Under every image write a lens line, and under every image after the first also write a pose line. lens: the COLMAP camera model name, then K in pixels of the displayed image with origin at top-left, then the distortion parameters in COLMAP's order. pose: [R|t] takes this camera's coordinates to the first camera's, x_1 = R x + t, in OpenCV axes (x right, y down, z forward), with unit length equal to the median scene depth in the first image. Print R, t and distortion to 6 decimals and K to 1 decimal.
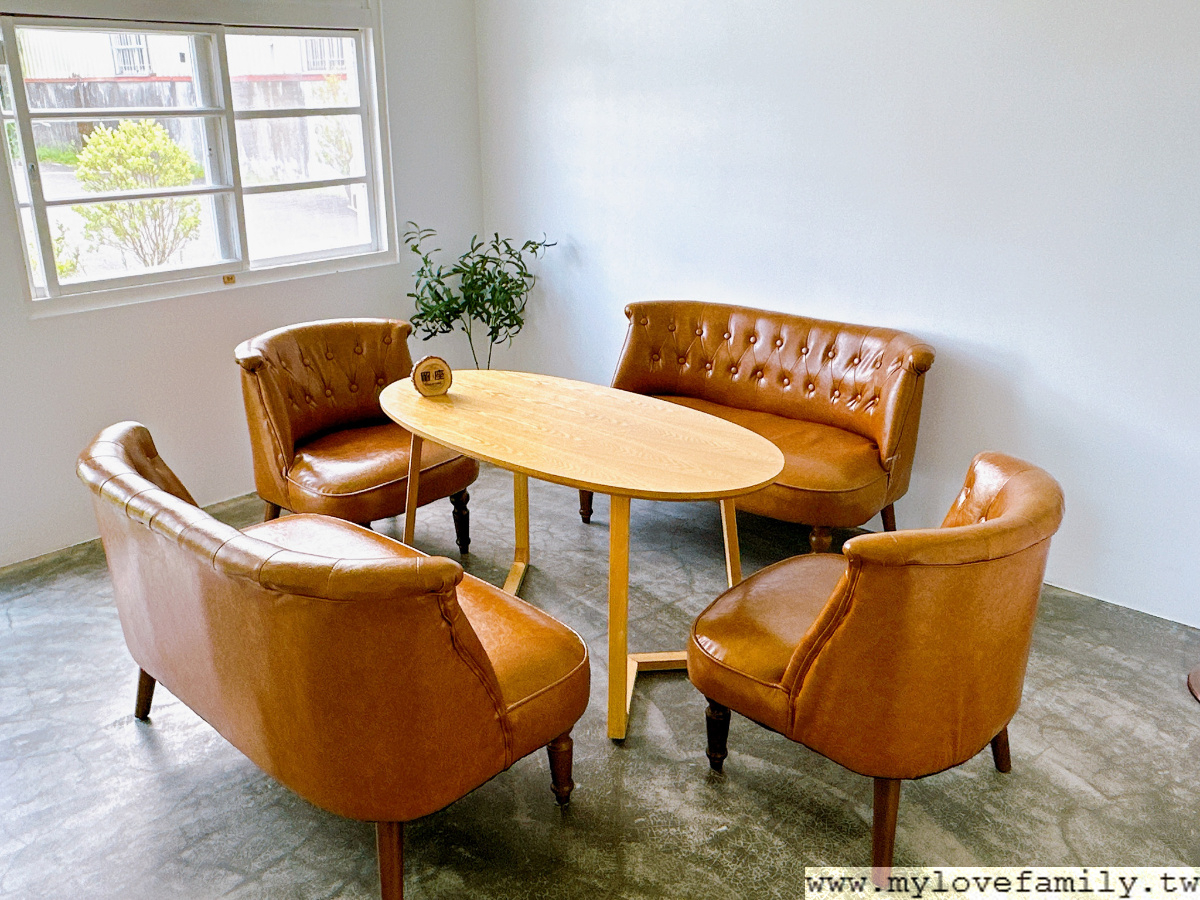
lens RADIAL K [[1001.5, 0, 600.0], [0, 1001.5, 450.0], [0, 0, 1]] dist [-0.005668, -0.002073]
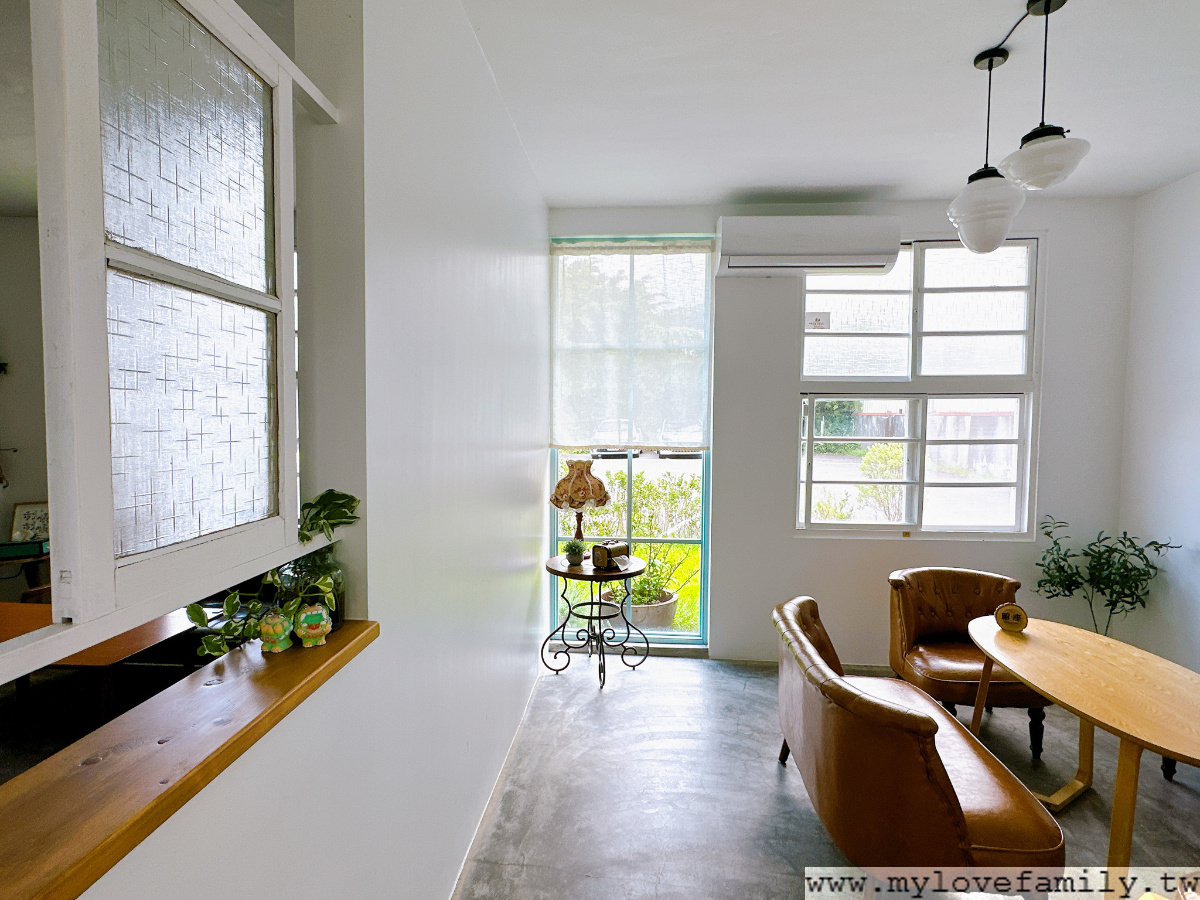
lens RADIAL K [[635.0, 0, 600.0], [0, 635.0, 450.0], [0, 0, 1]] dist [-0.002119, -0.000886]
pose [[0.614328, 0.047224, -0.787636, 0.157678], [-0.272209, 0.949610, -0.155378, 0.001976], [0.740610, 0.309855, 0.596227, -0.070018]]
